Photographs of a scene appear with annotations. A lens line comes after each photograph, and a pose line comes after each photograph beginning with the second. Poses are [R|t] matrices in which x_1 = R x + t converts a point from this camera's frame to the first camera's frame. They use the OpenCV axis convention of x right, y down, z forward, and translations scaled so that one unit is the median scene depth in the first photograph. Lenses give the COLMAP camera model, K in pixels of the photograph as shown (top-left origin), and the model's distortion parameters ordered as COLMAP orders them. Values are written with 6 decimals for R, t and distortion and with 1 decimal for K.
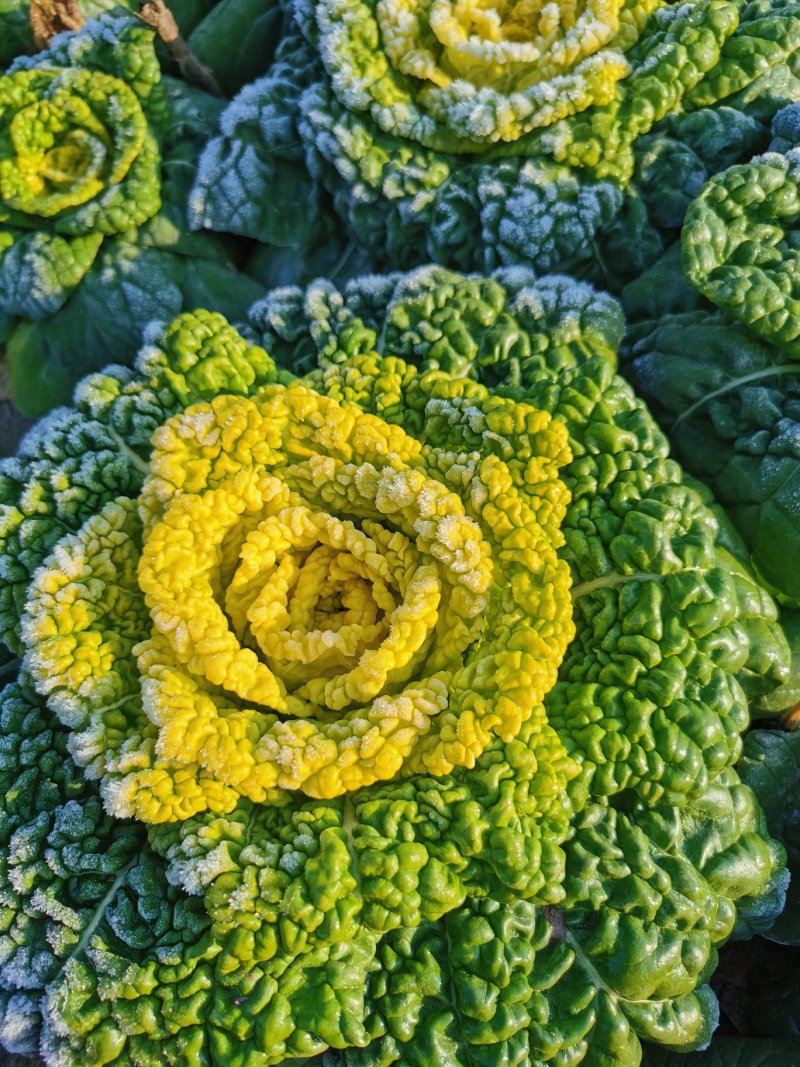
lens RADIAL K [[870.5, 0, 400.0], [0, 870.5, 533.5], [0, 0, 1]] dist [0.001542, -0.003690]
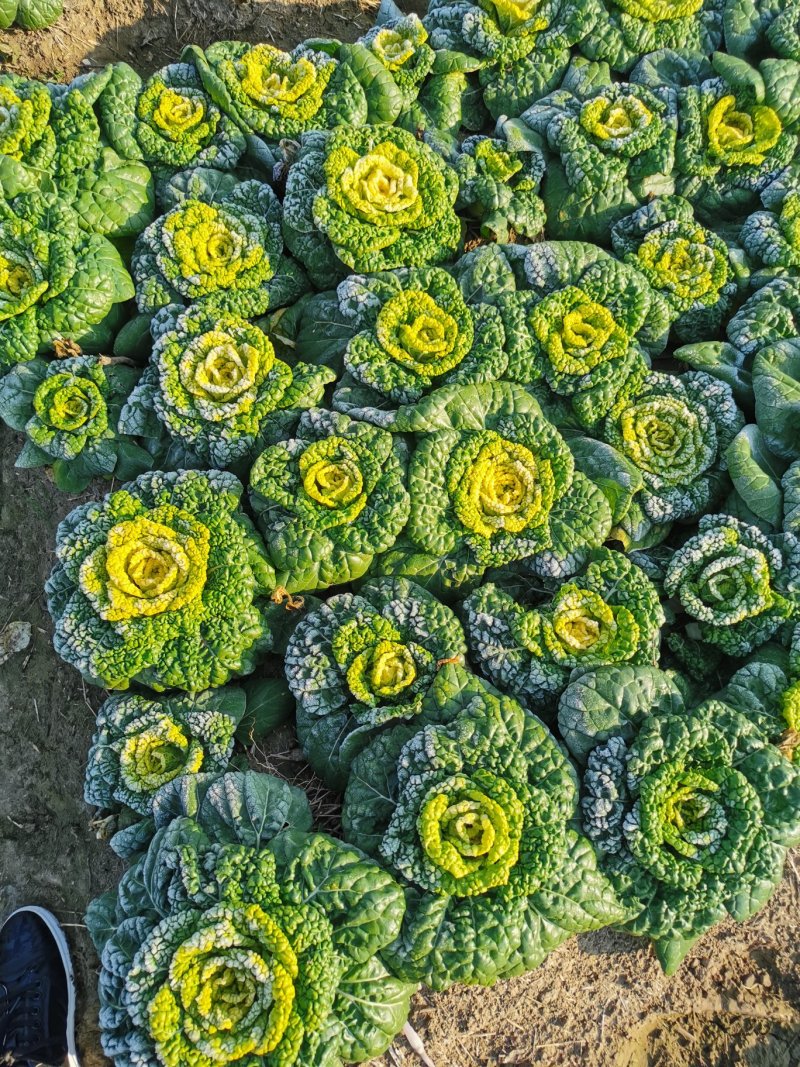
lens RADIAL K [[836.4, 0, 400.0], [0, 836.4, 533.5], [0, 0, 1]] dist [0.045279, -0.010817]
pose [[0.999053, -0.003220, 0.043381, 0.914394], [-0.002697, 0.990754, 0.135644, -0.641431], [-0.043416, -0.135633, 0.989807, -2.971680]]
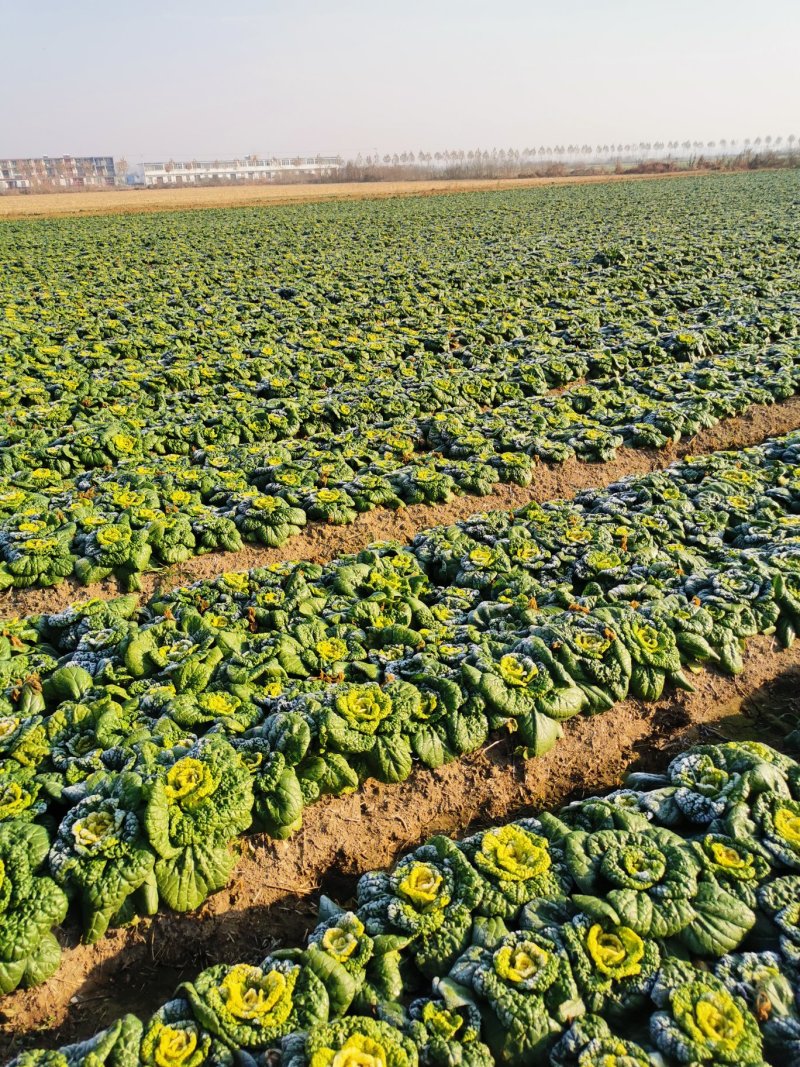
lens RADIAL K [[836.4, 0, 400.0], [0, 836.4, 533.5], [0, 0, 1]] dist [0.045279, -0.010817]
pose [[0.970469, -0.105551, 0.216906, 0.430883], [0.220655, 0.751762, -0.621422, -1.076553], [-0.097471, 0.650932, 0.752852, -4.746477]]
